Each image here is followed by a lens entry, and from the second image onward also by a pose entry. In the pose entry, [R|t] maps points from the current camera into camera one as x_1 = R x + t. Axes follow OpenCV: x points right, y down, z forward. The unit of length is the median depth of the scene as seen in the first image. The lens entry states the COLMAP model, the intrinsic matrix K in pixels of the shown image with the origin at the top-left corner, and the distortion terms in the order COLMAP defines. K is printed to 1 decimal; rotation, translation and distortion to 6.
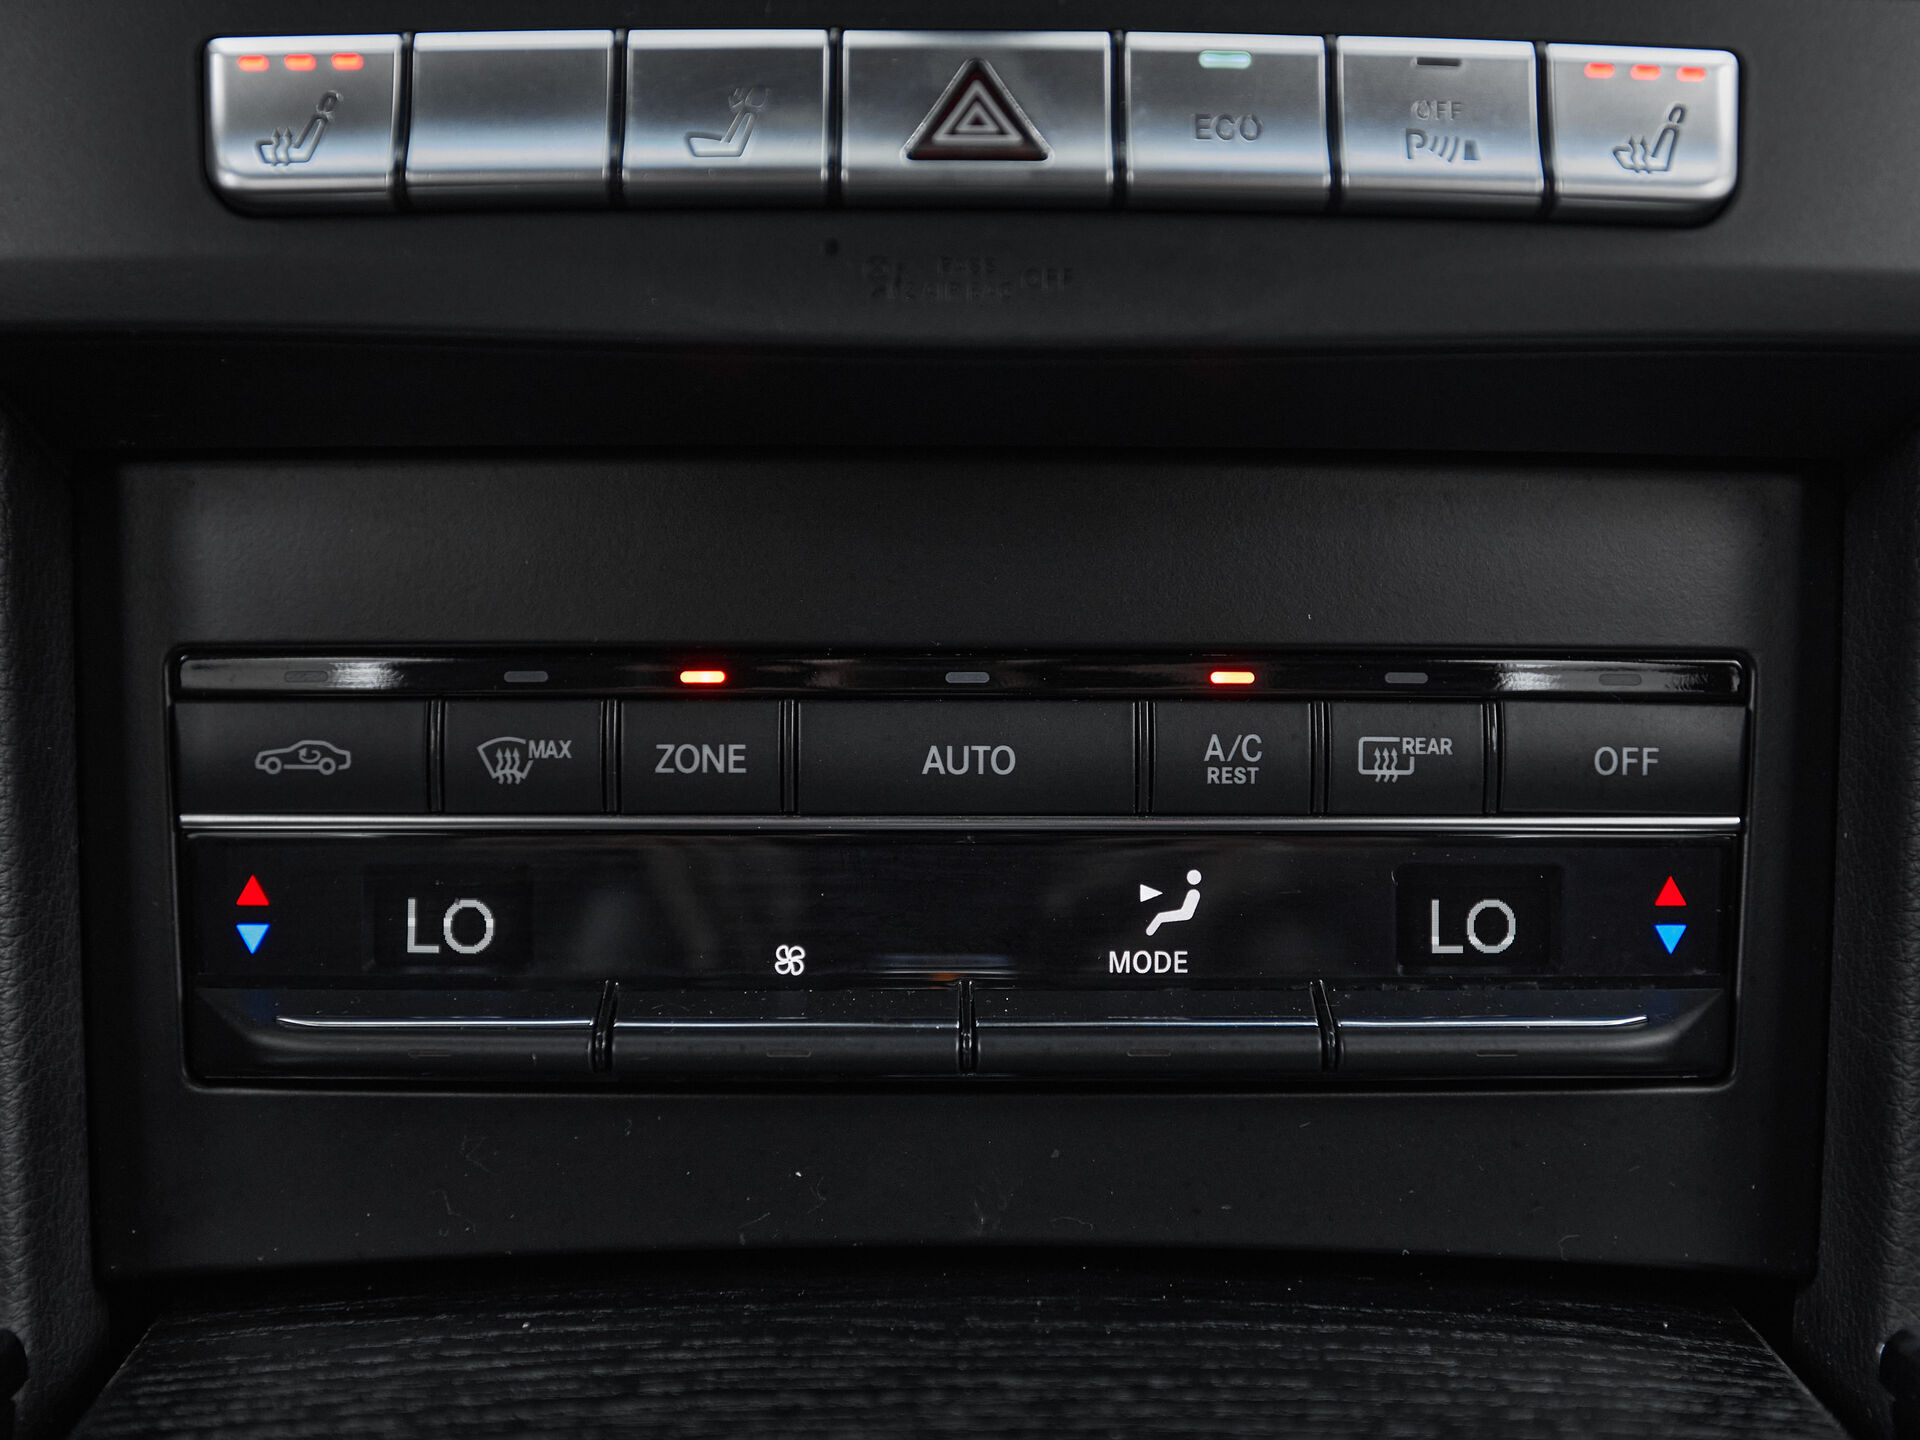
lens RADIAL K [[2917.4, 0, 993.5], [0, 2917.4, 644.9], [0, 0, 1]] dist [0.034343, 0.000000]
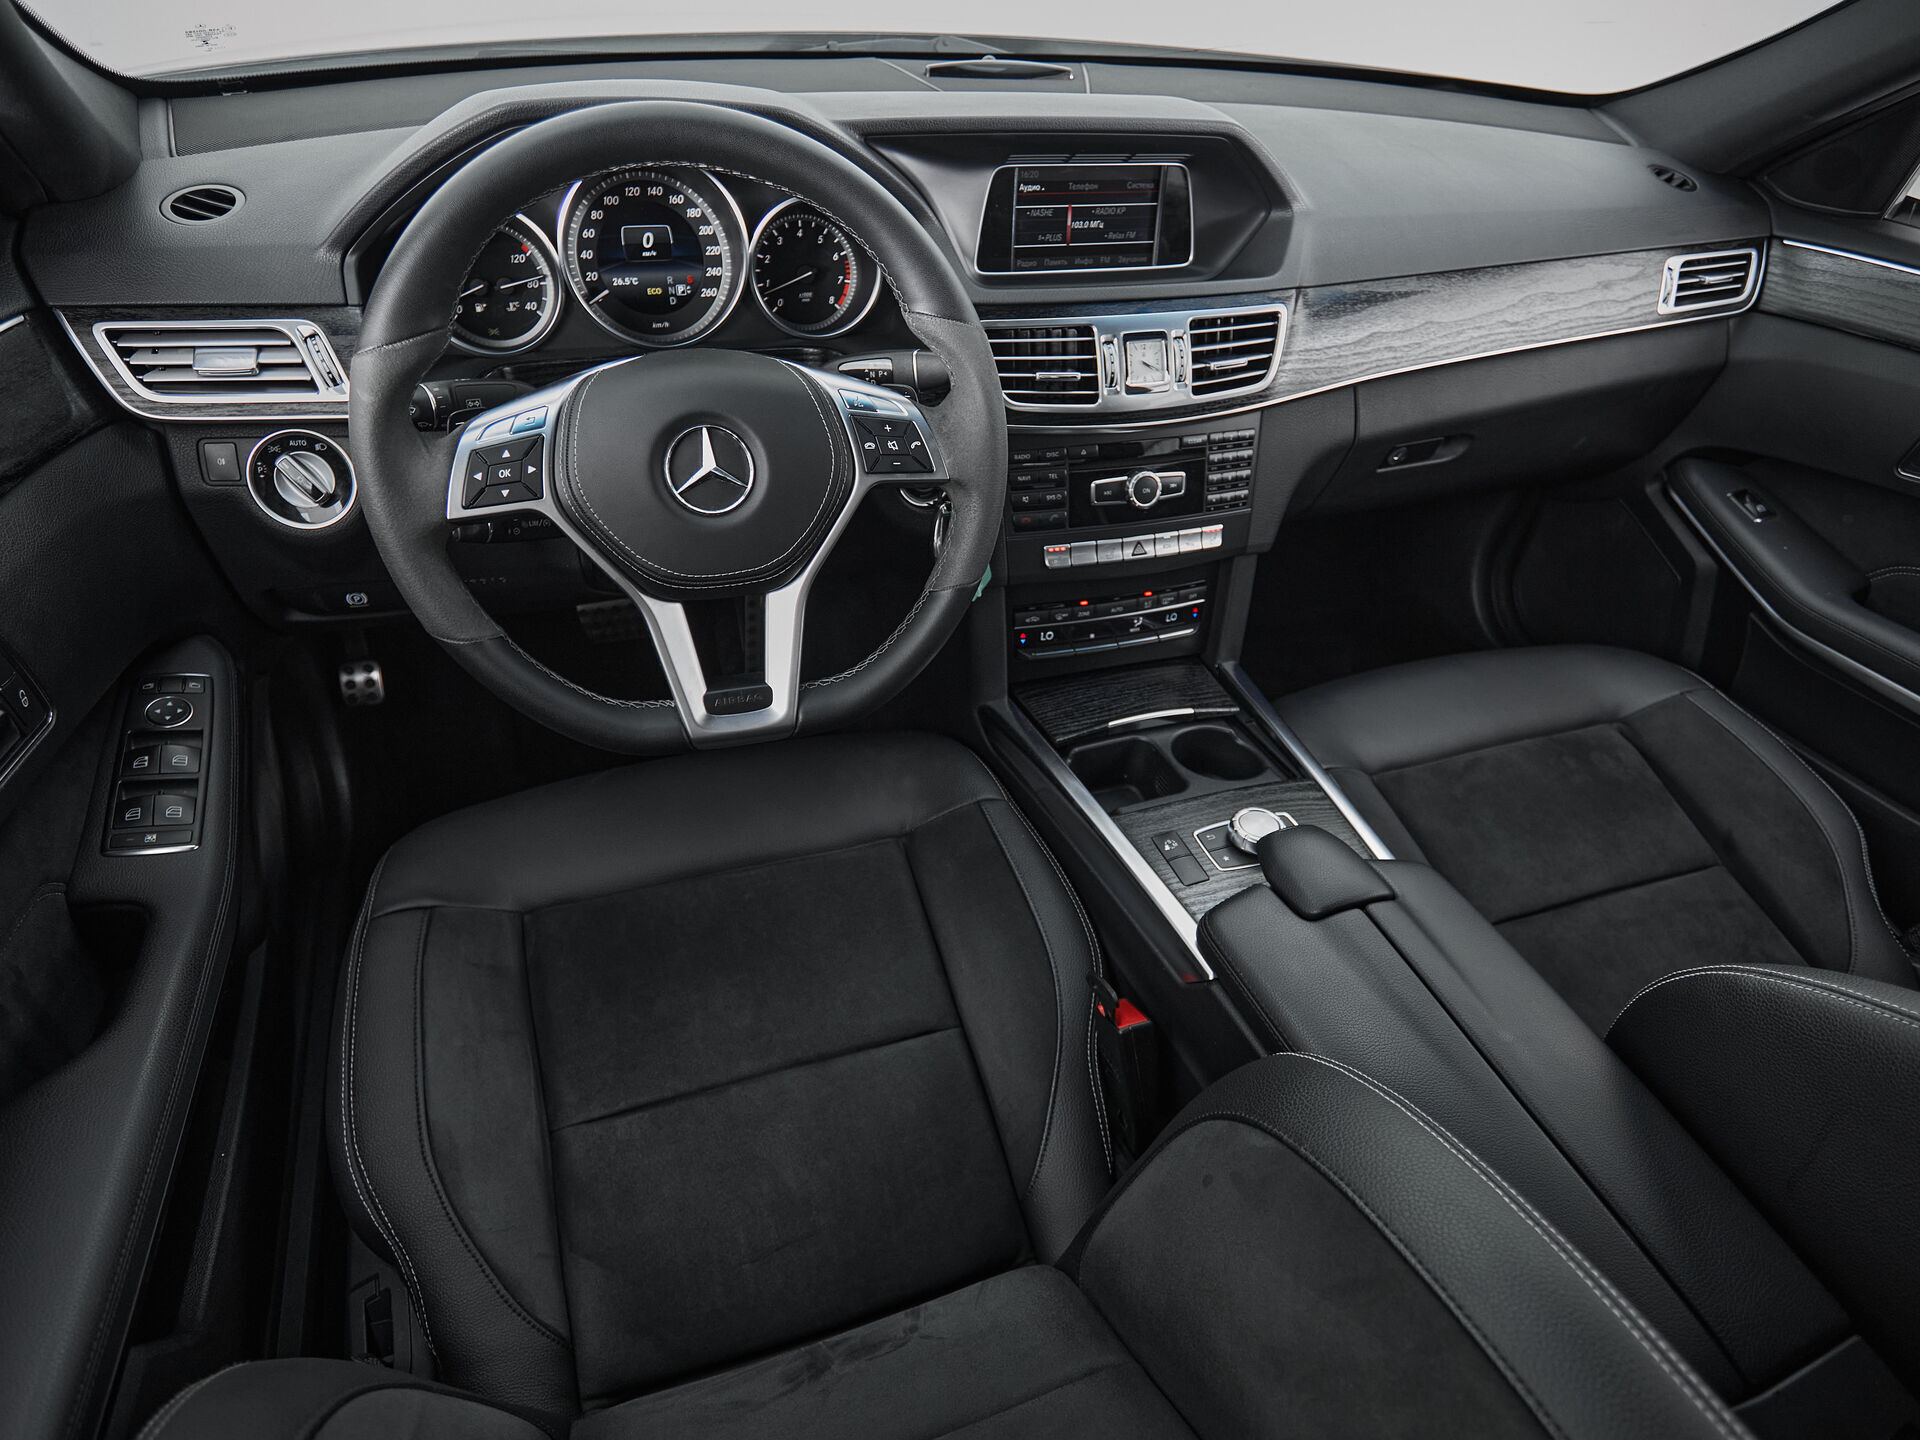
lens RADIAL K [[1107.6, 0, 978.5], [0, 1107.6, 760.0], [0, 0, 1]] dist [-0.001159, -0.002543]
pose [[0.947219, -0.162252, 0.276497, -1.220505], [-0.002912, 0.858079, 0.513509, -1.115959], [-0.320574, -0.487211, 0.812316, -1.423535]]
